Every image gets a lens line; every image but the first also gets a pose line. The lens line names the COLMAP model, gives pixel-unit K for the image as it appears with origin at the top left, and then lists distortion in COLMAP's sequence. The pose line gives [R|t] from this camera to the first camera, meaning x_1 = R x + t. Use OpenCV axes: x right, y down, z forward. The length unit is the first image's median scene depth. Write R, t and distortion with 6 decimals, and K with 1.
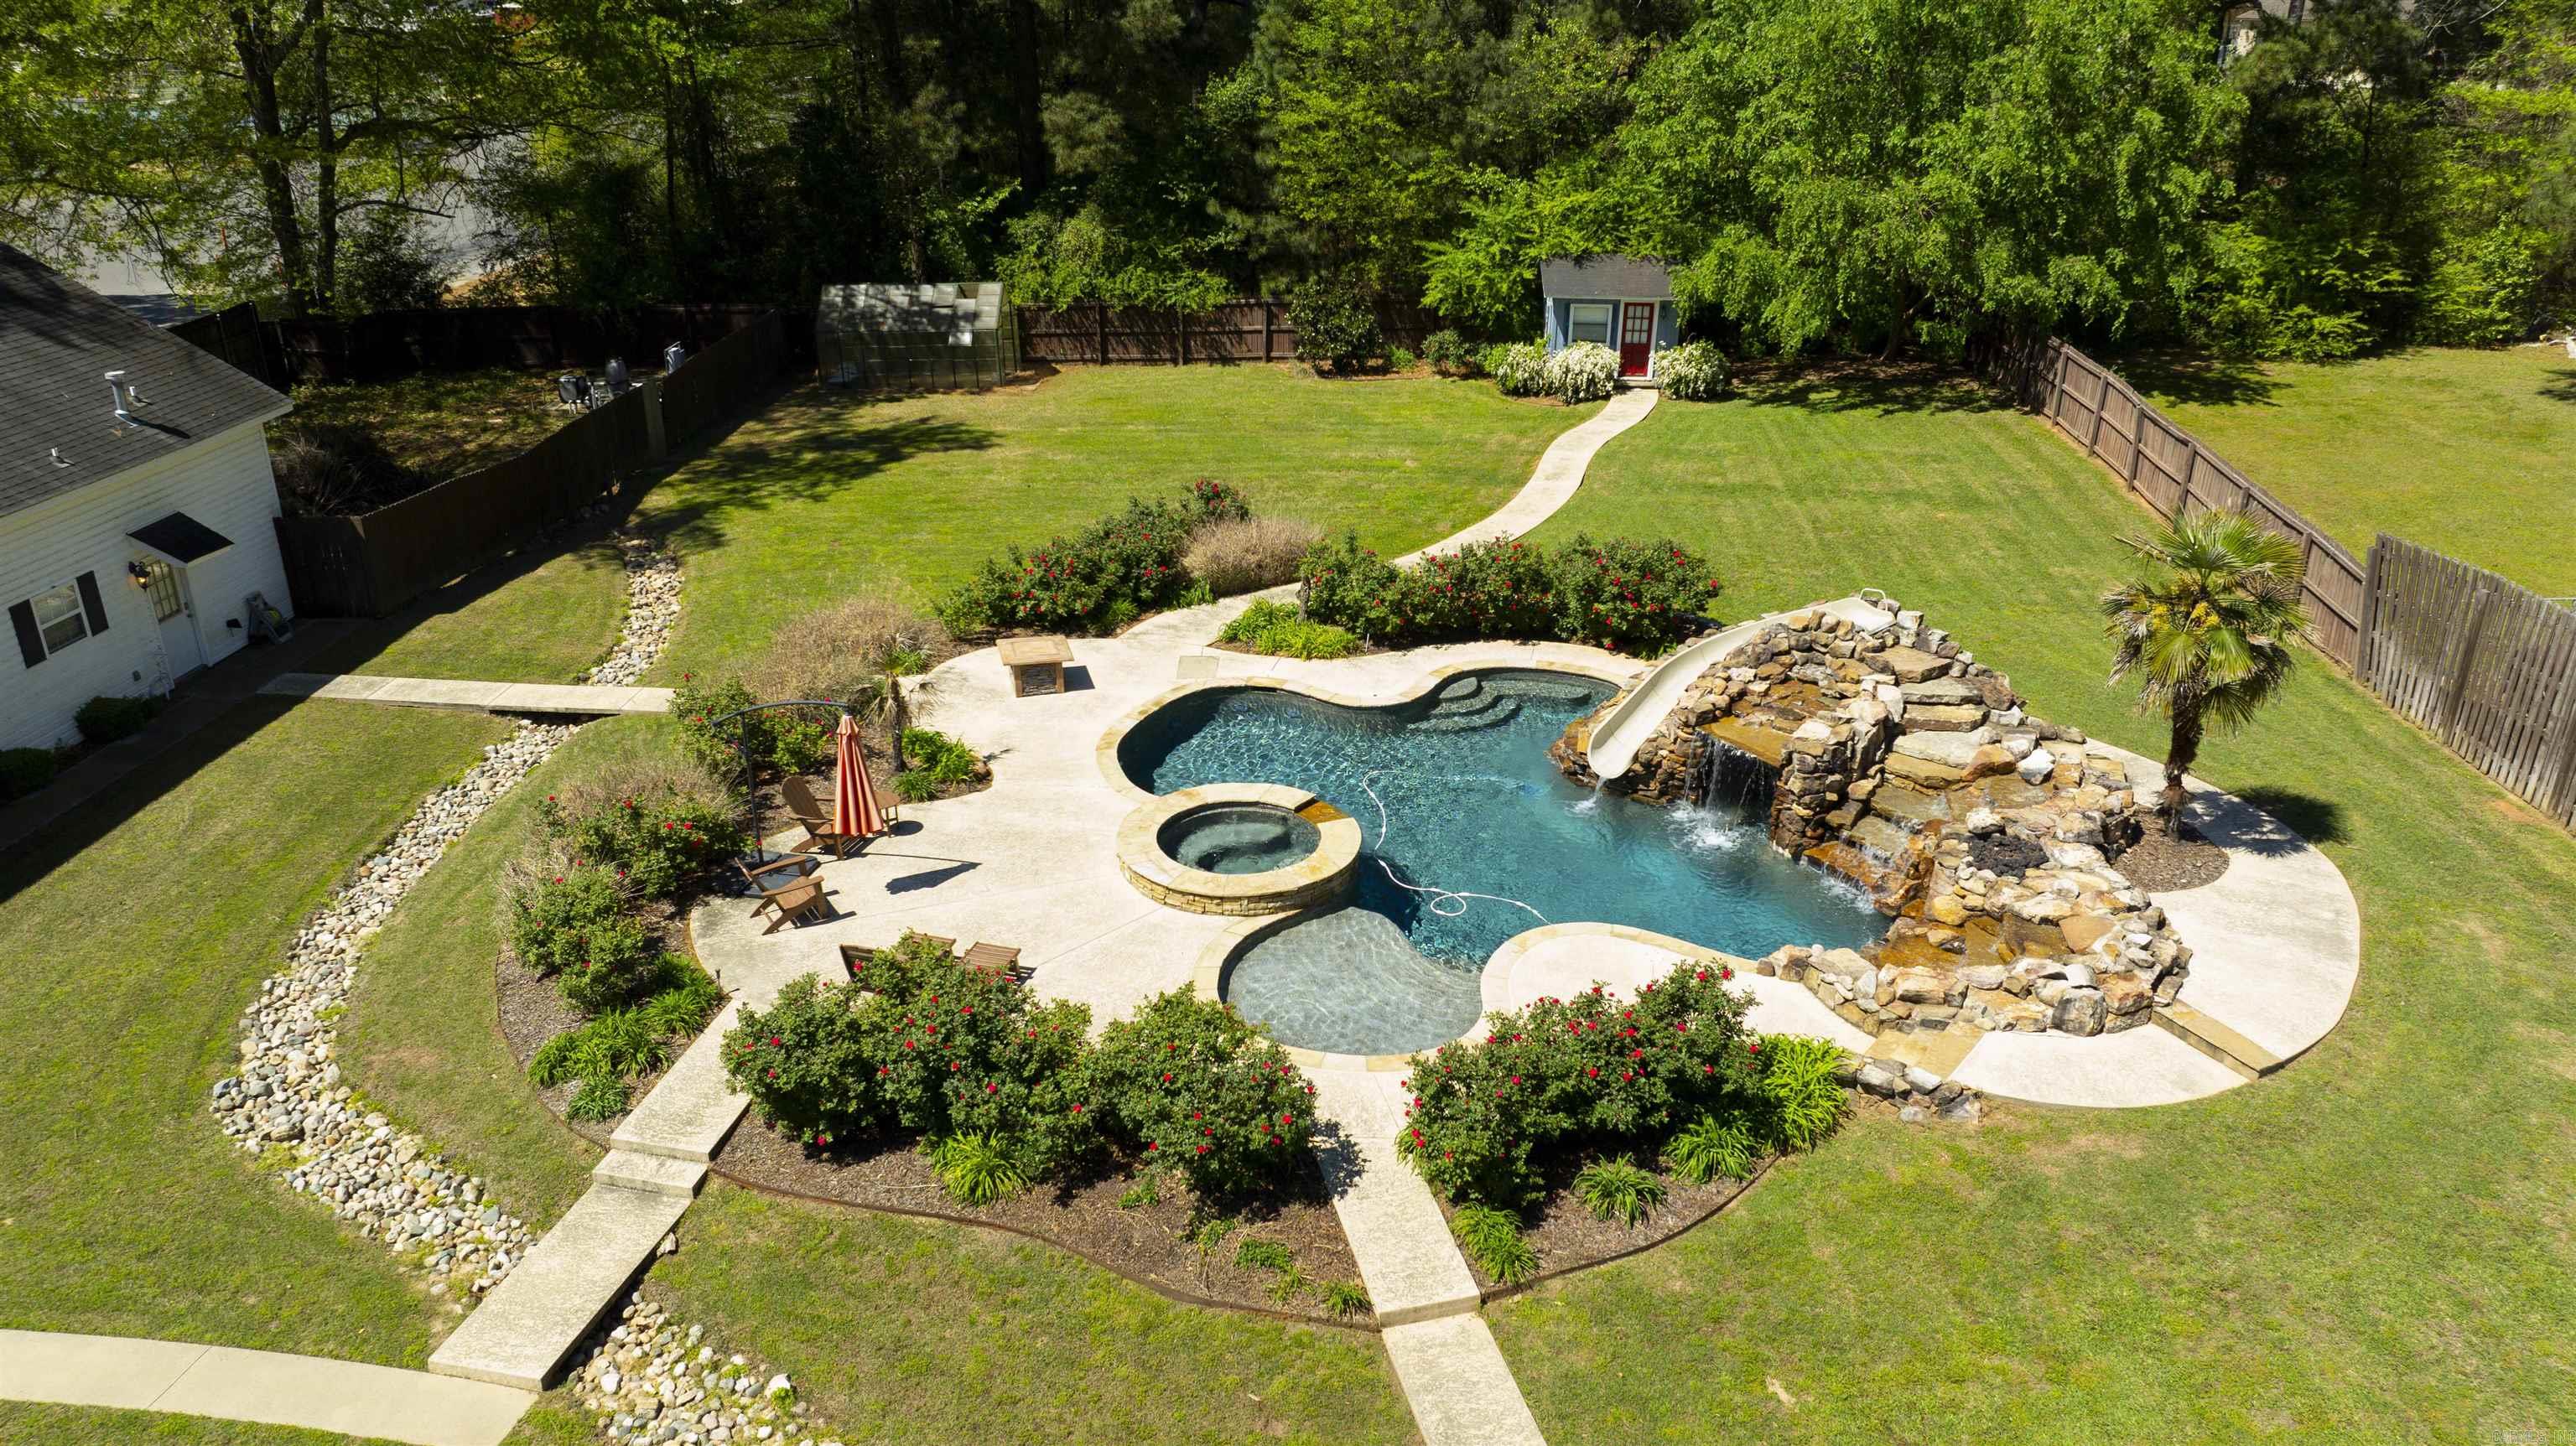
lens RADIAL K [[1837.6, 0, 1301.4], [0, 1837.6, 720.2], [0, 0, 1]] dist [-0.042942, 0.061989]
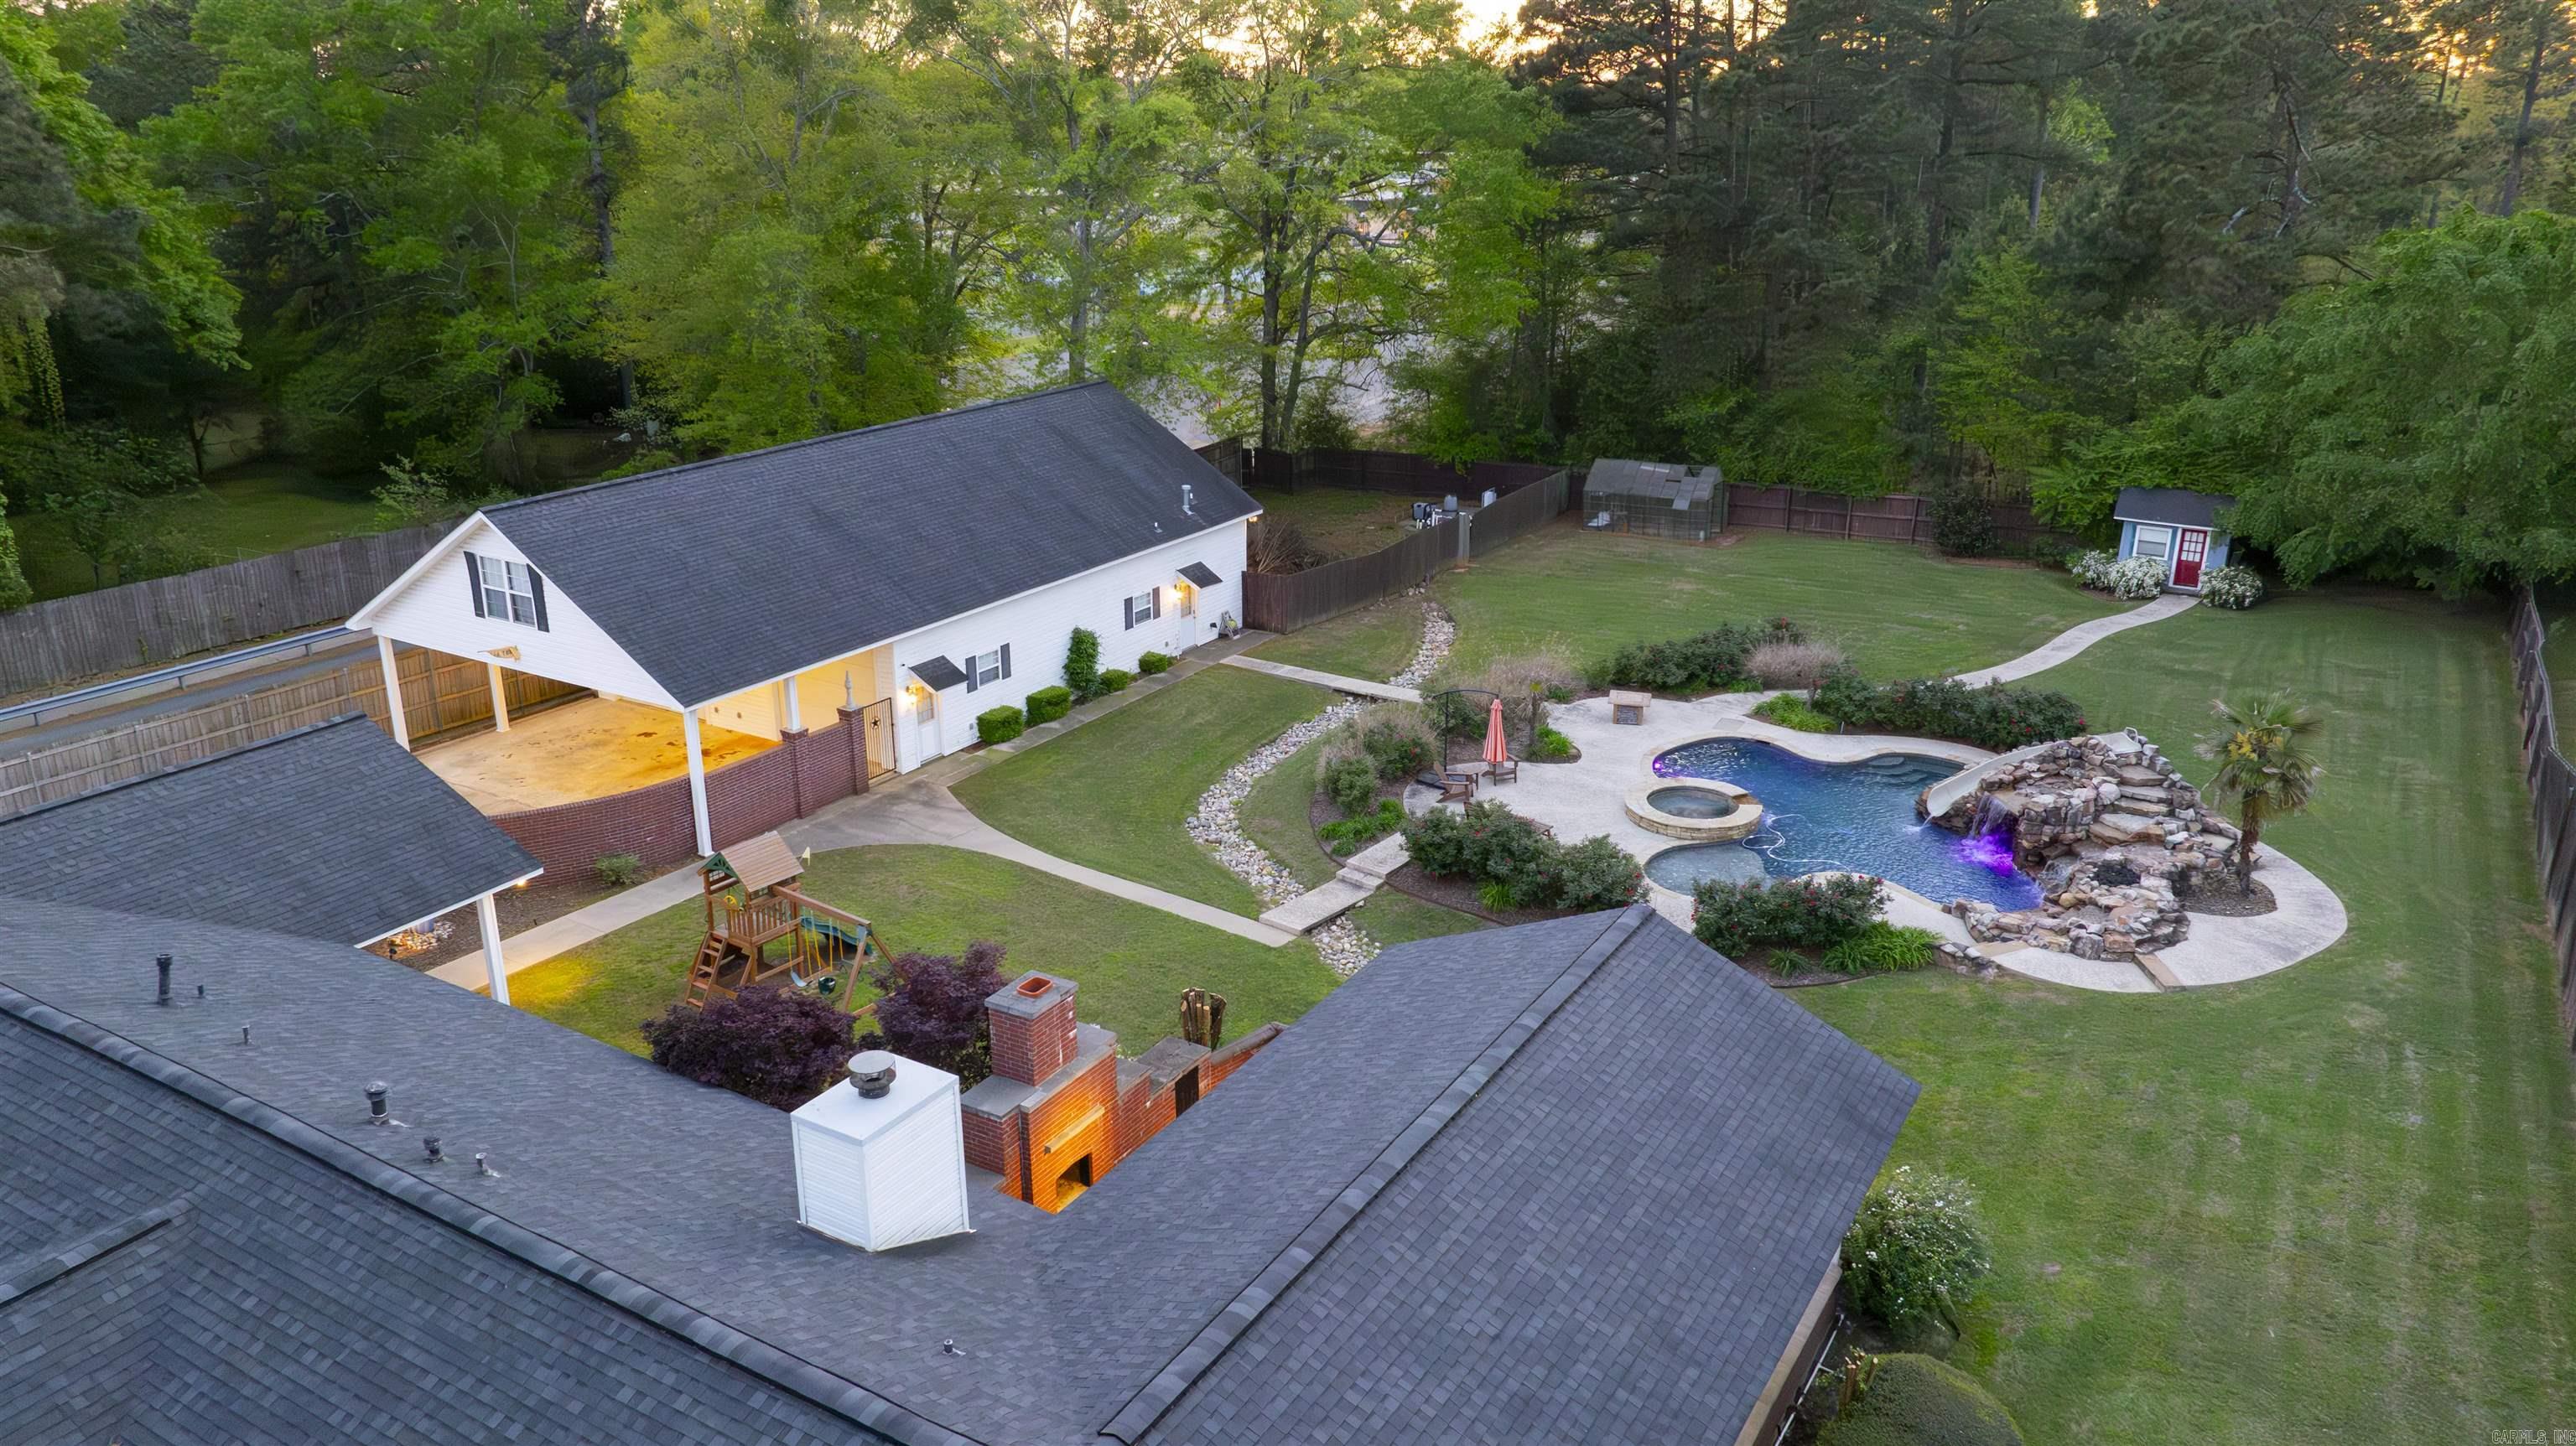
lens RADIAL K [[1837.6, 0, 1301.4], [0, 1837.6, 720.2], [0, 0, 1]] dist [-0.042942, 0.061989]
pose [[0.892288, 0.147326, -0.426751, 0.333863], [-0.177224, 0.983684, -0.030960, 0.094560], [0.415227, 0.103256, 0.903839, -0.704547]]
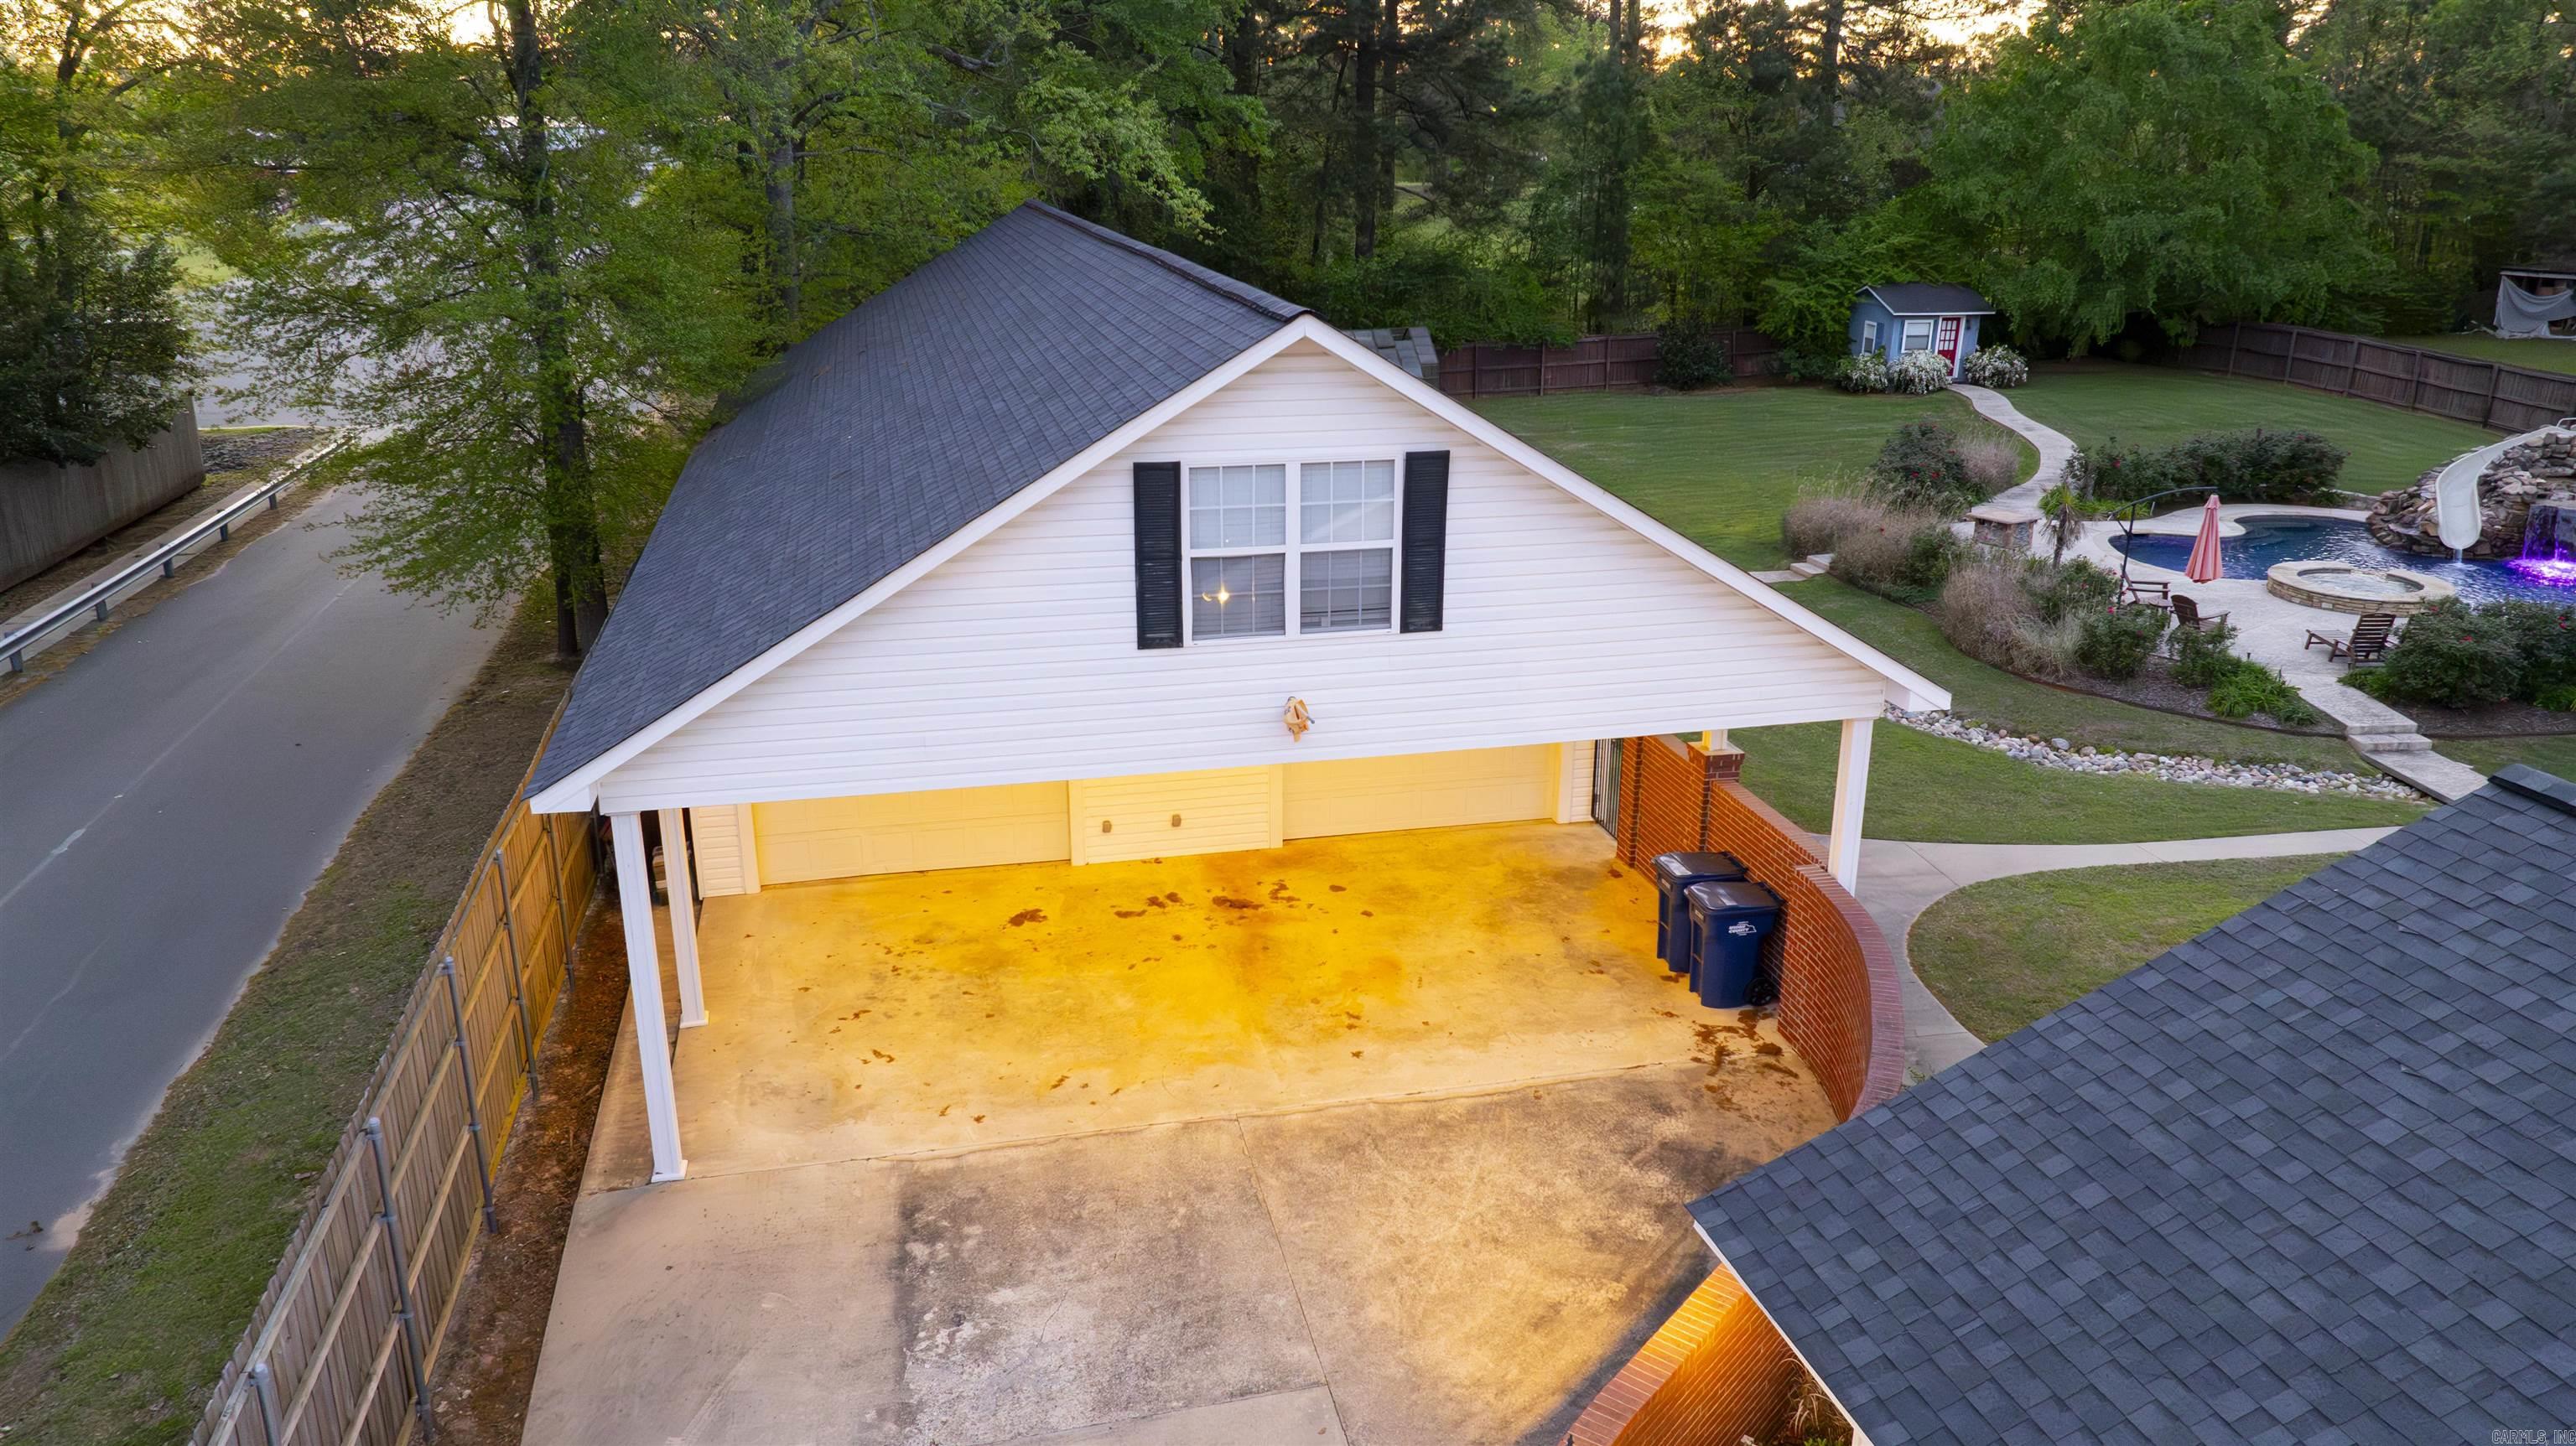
lens RADIAL K [[1837.6, 0, 1301.4], [0, 1837.6, 720.2], [0, 0, 1]] dist [-0.042942, 0.061989]
pose [[0.953226, -0.092866, 0.287638, -1.118983], [0.116863, 0.990860, -0.067375, 0.149842], [-0.278752, 0.097838, 0.955366, -0.133600]]
